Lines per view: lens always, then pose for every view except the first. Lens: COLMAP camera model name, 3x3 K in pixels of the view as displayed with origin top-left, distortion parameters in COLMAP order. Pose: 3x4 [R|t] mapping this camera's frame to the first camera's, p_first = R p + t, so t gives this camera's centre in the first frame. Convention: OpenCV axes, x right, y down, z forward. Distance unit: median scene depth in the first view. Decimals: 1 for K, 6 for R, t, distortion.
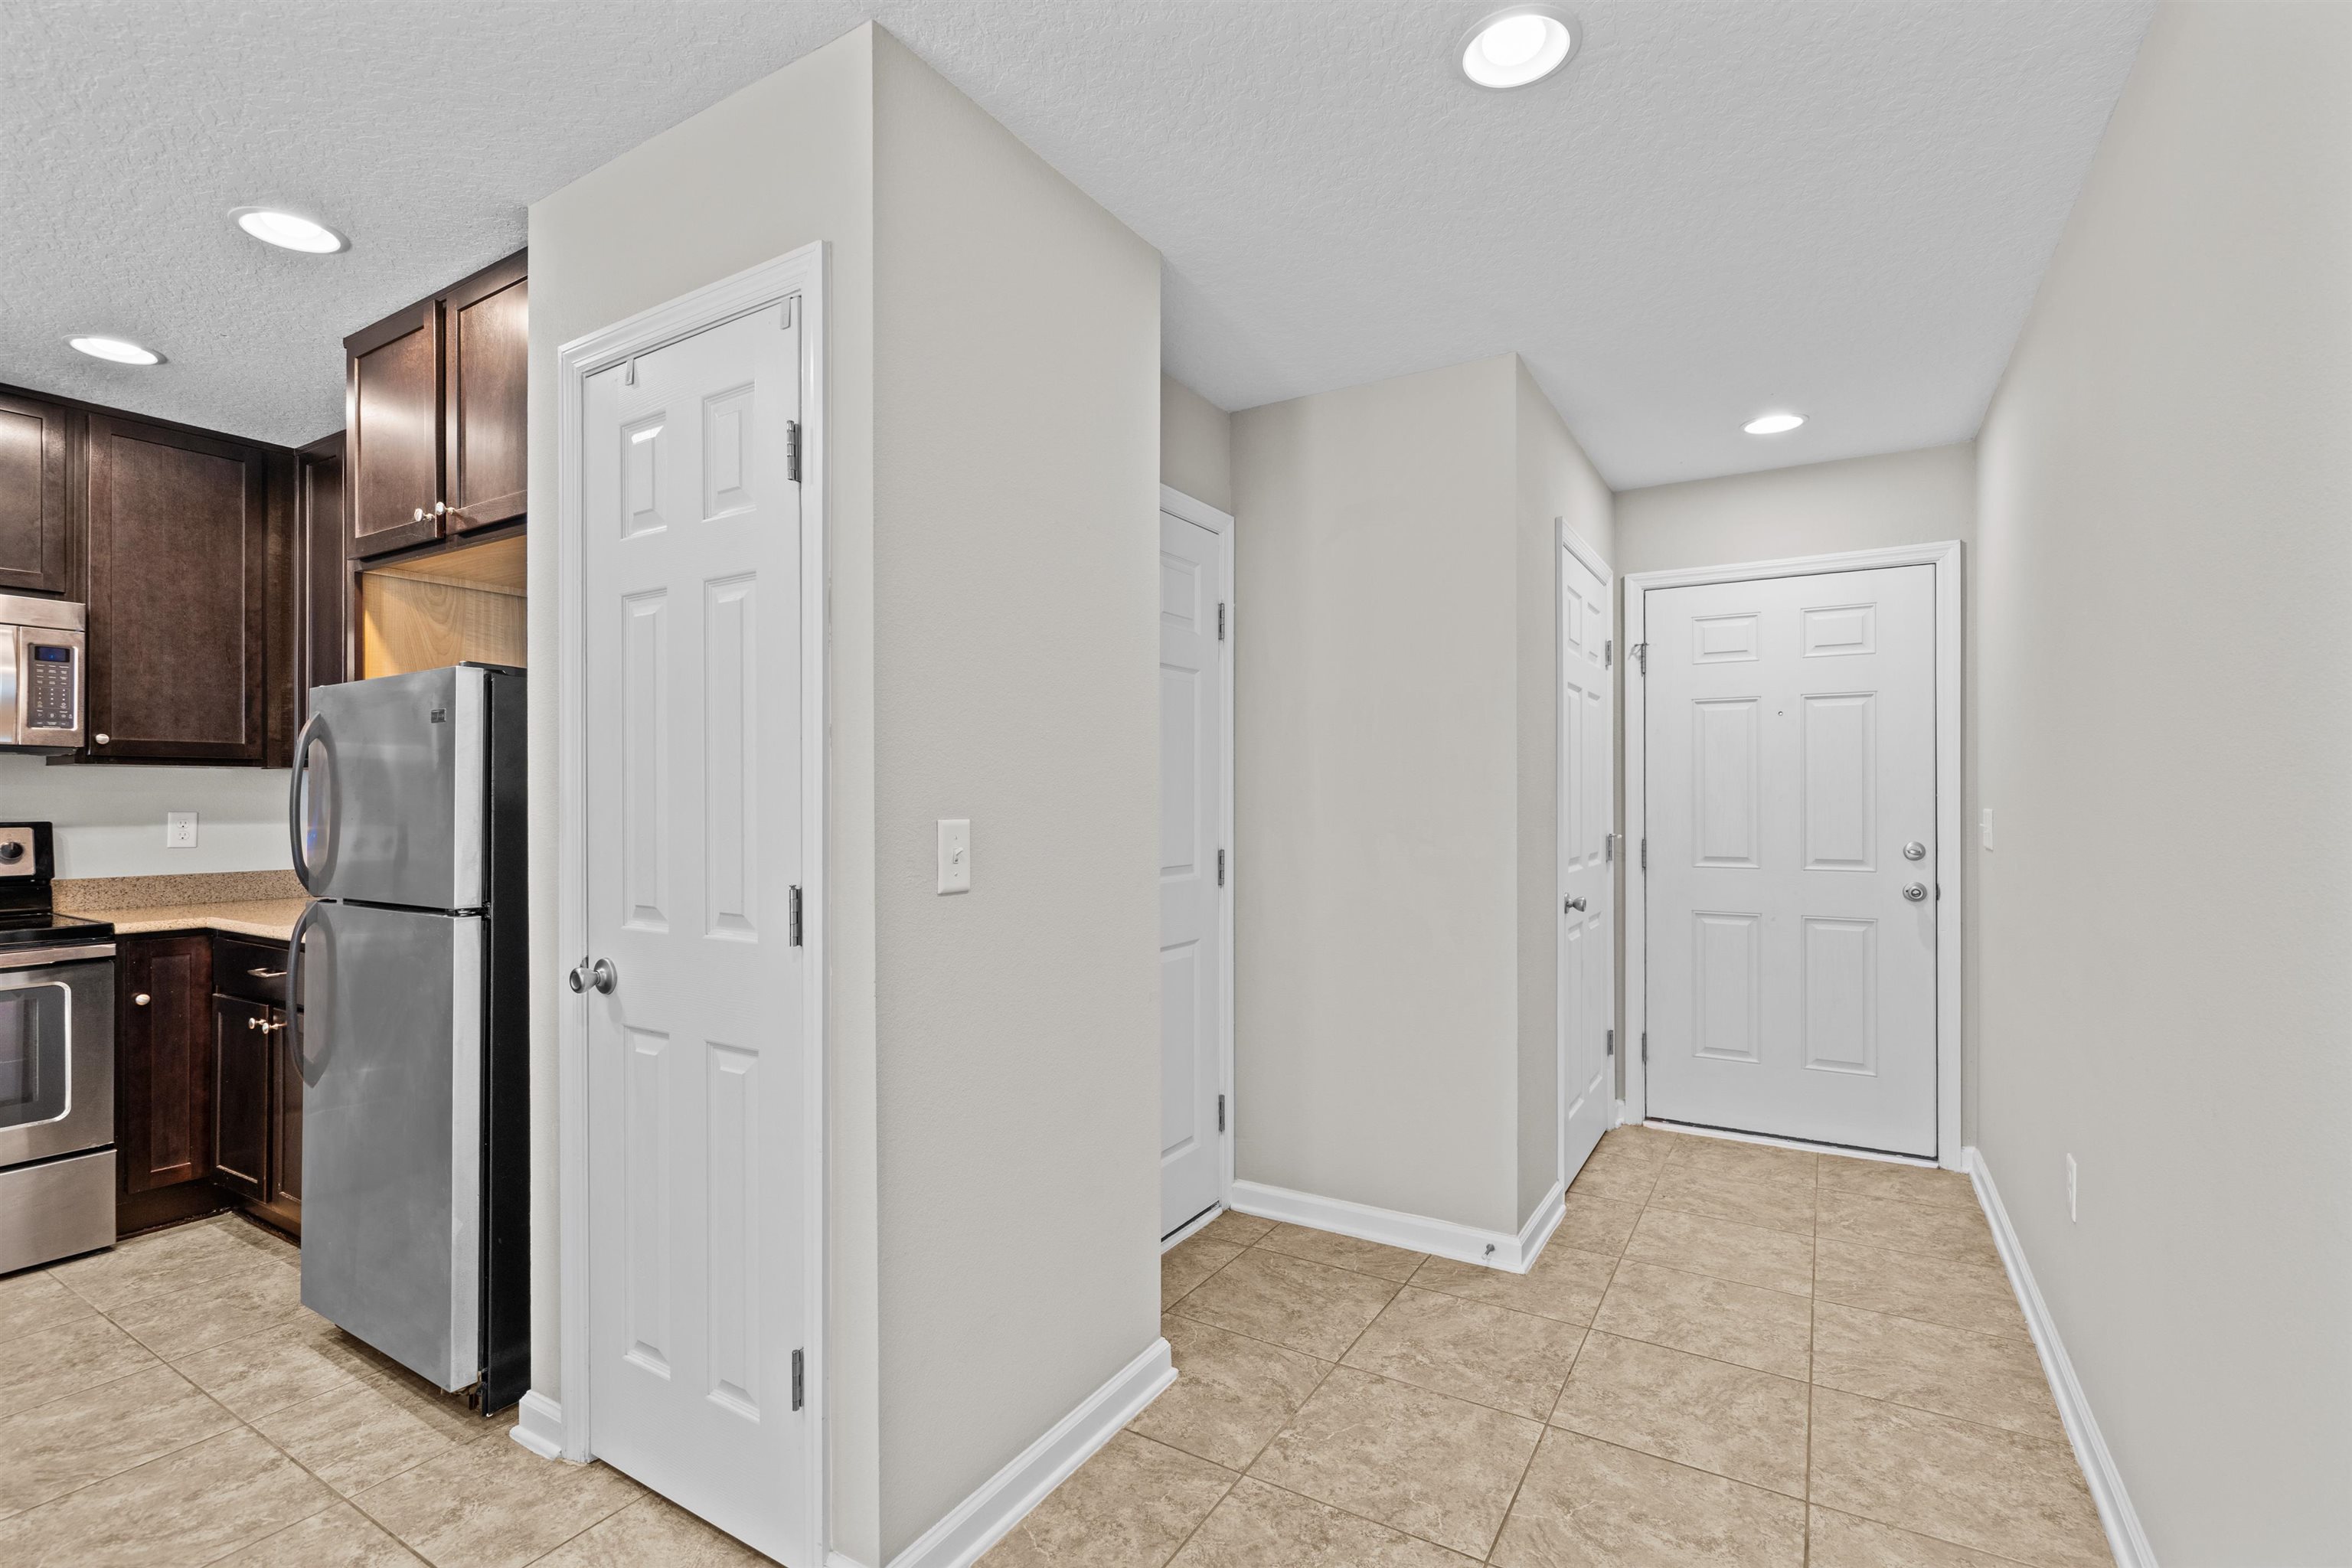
lens RADIAL K [[1071.0, 0, 1179.2], [0, 1071.0, 798.6], [0, 0, 1]] dist [-0.003895, 0.001515]
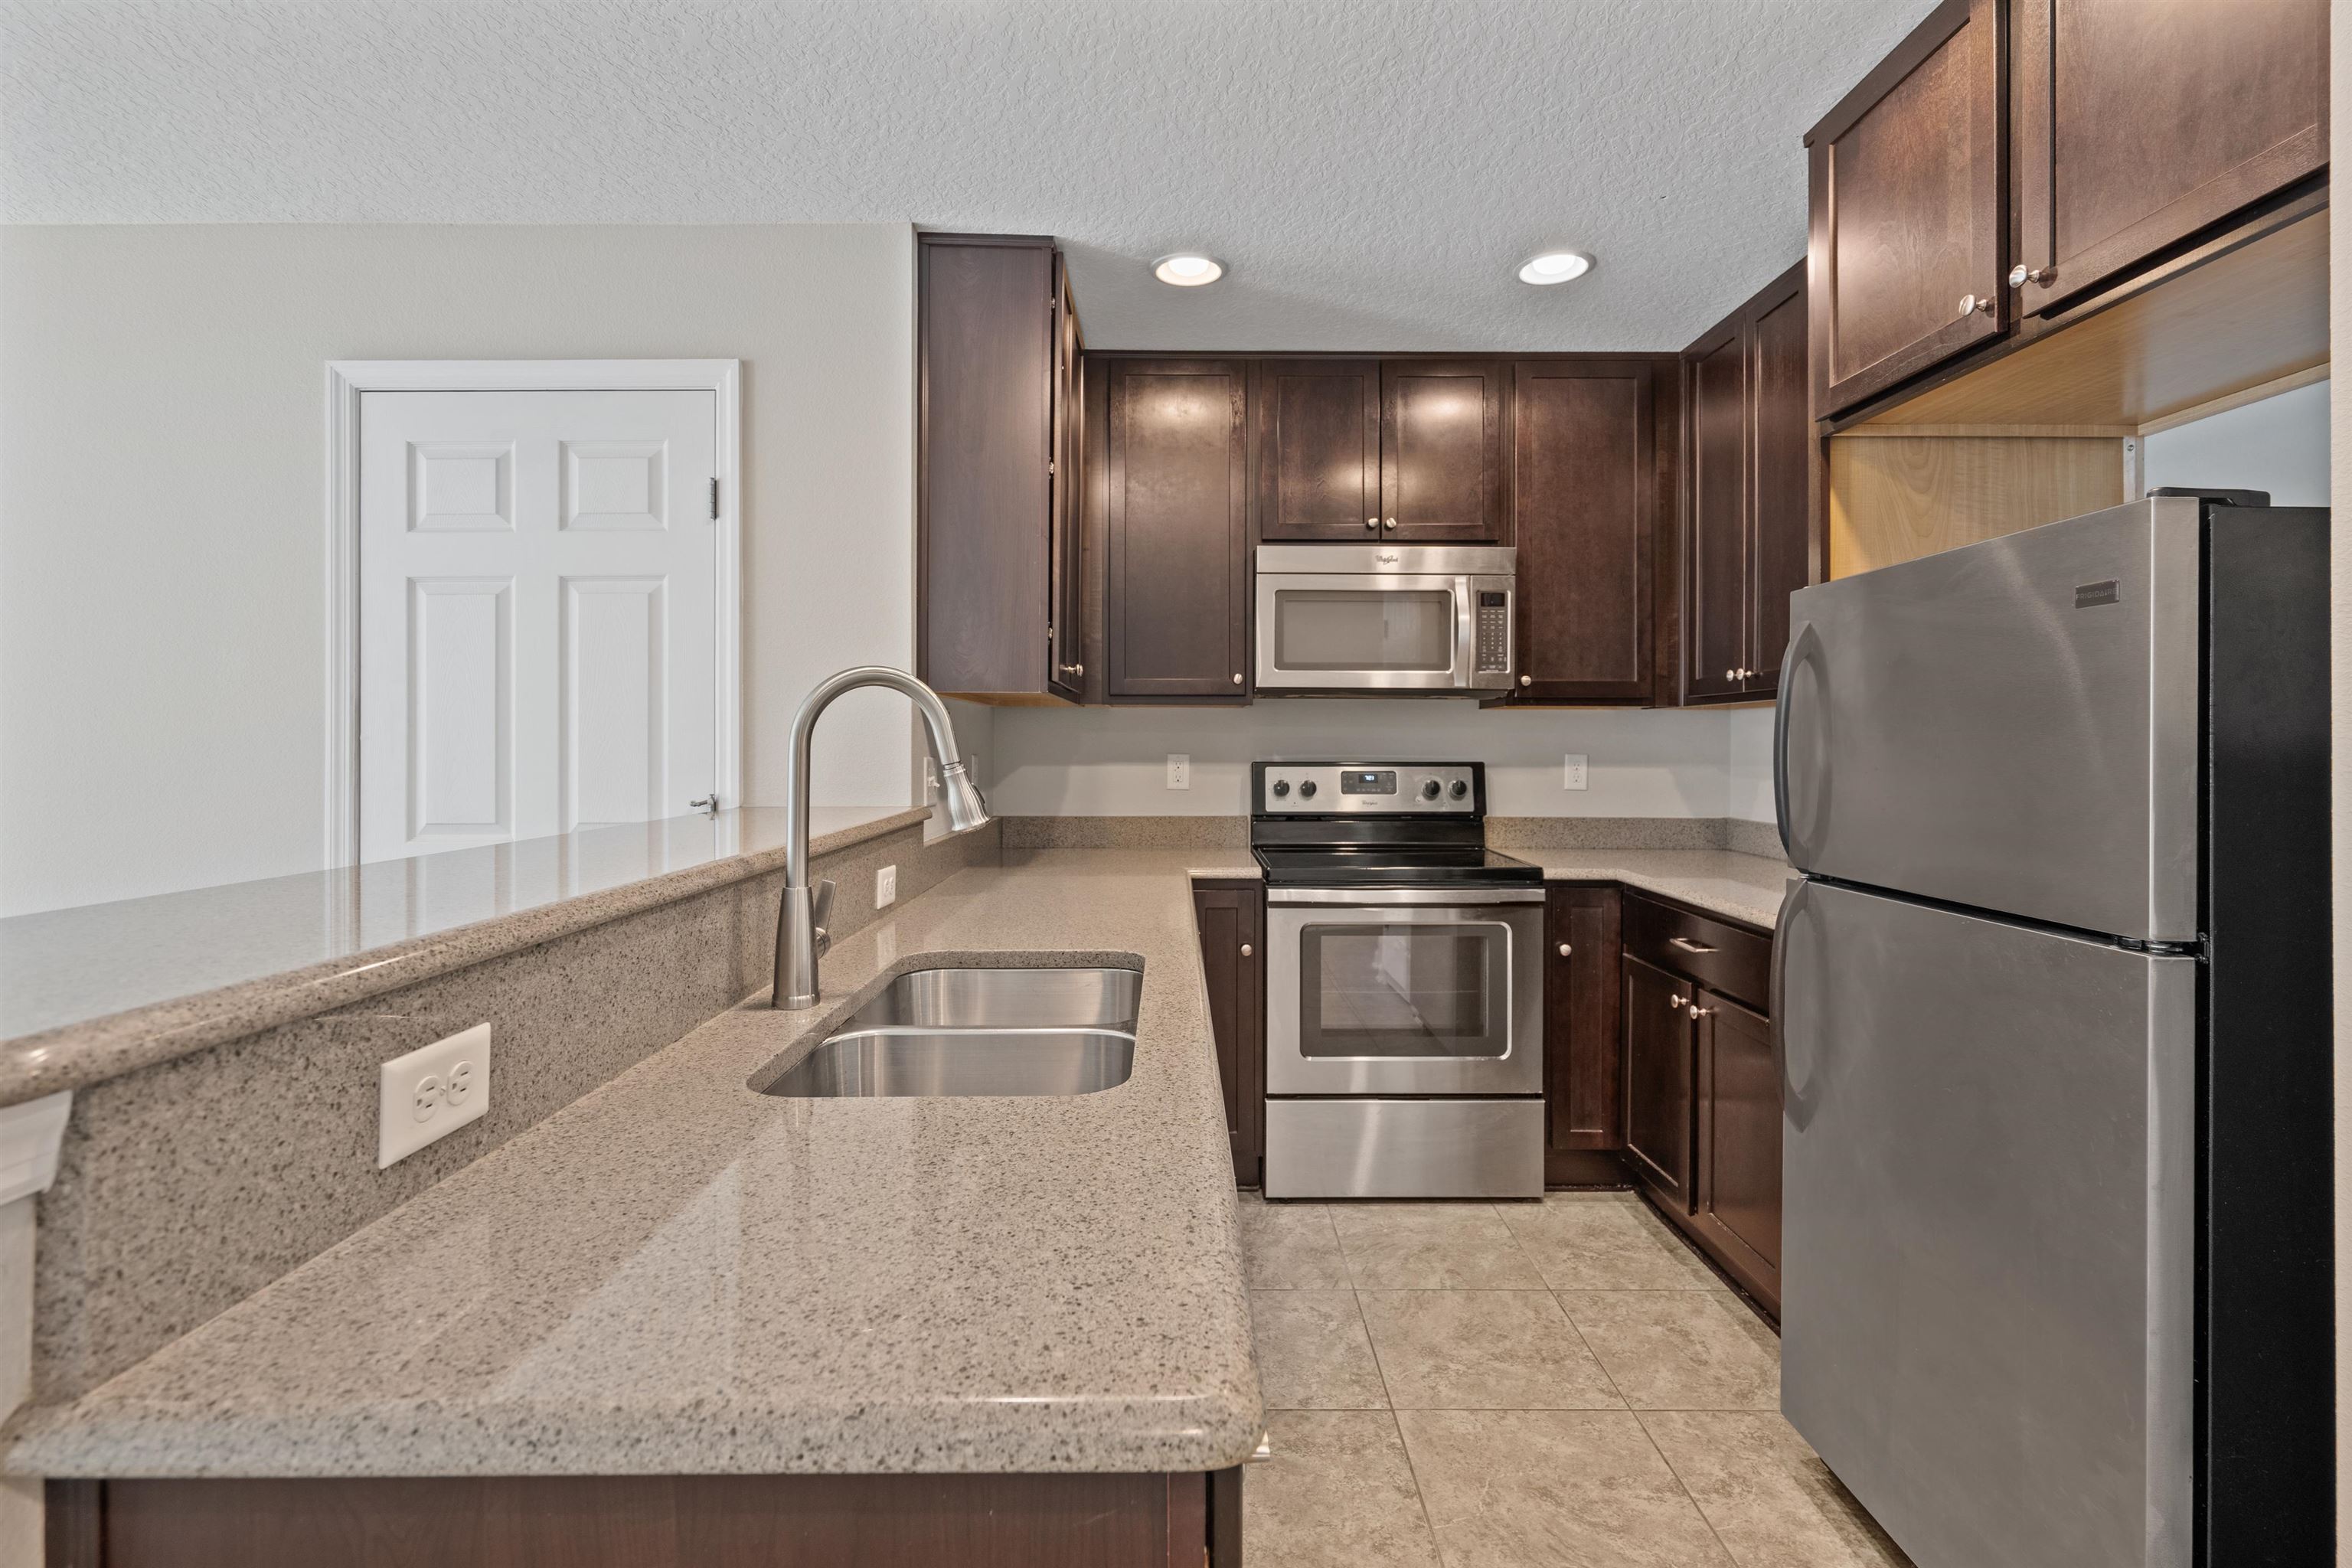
lens RADIAL K [[1071.0, 0, 1178.0], [0, 1071.0, 734.6], [0, 0, 1]] dist [-0.003895, 0.001515]
pose [[0.520506, -0.004025, -0.853848, -0.327788], [-0.001511, 0.999983, -0.005635, 0.000936], [0.853856, 0.004223, 0.520492, 0.201382]]
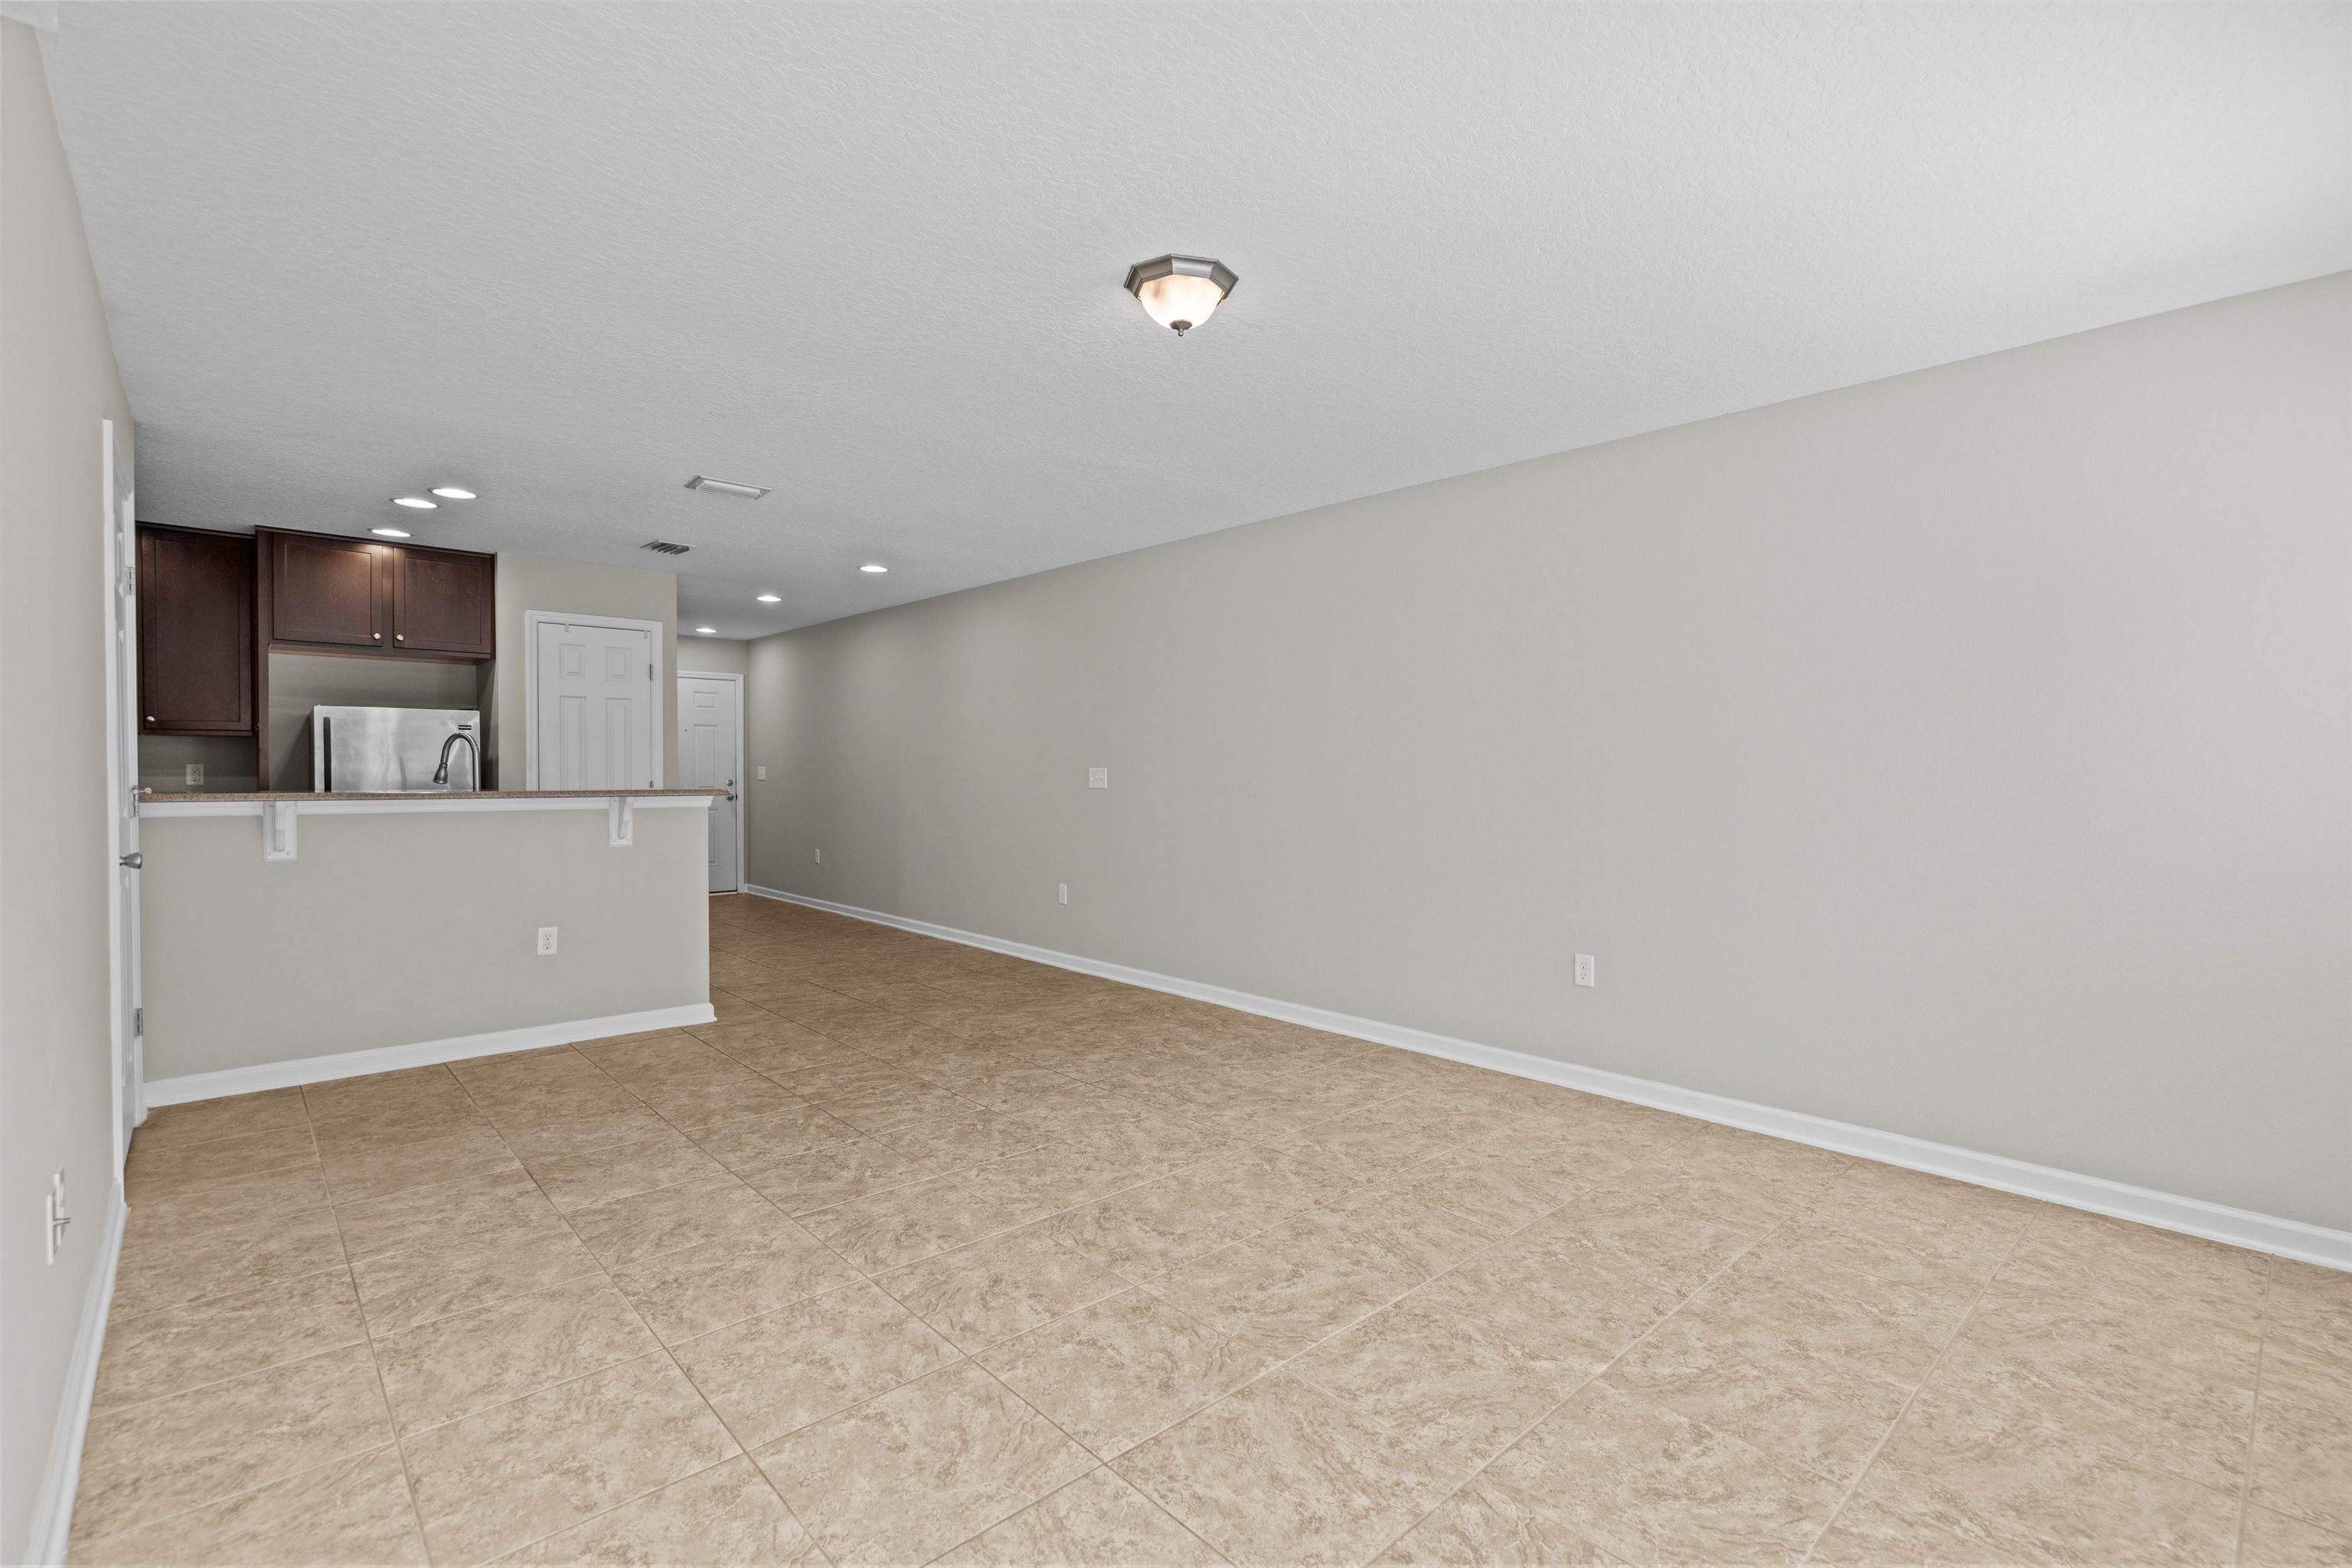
lens RADIAL K [[1071.0, 0, 1183.7], [0, 1071.0, 769.2], [0, 0, 1]] dist [-0.003895, 0.001515]
pose [[0.277633, 0.005247, 0.960673, -2.027215], [-0.003363, 0.999984, -0.004490, 0.025082], [-0.960681, -0.001984, 0.277647, -1.125807]]
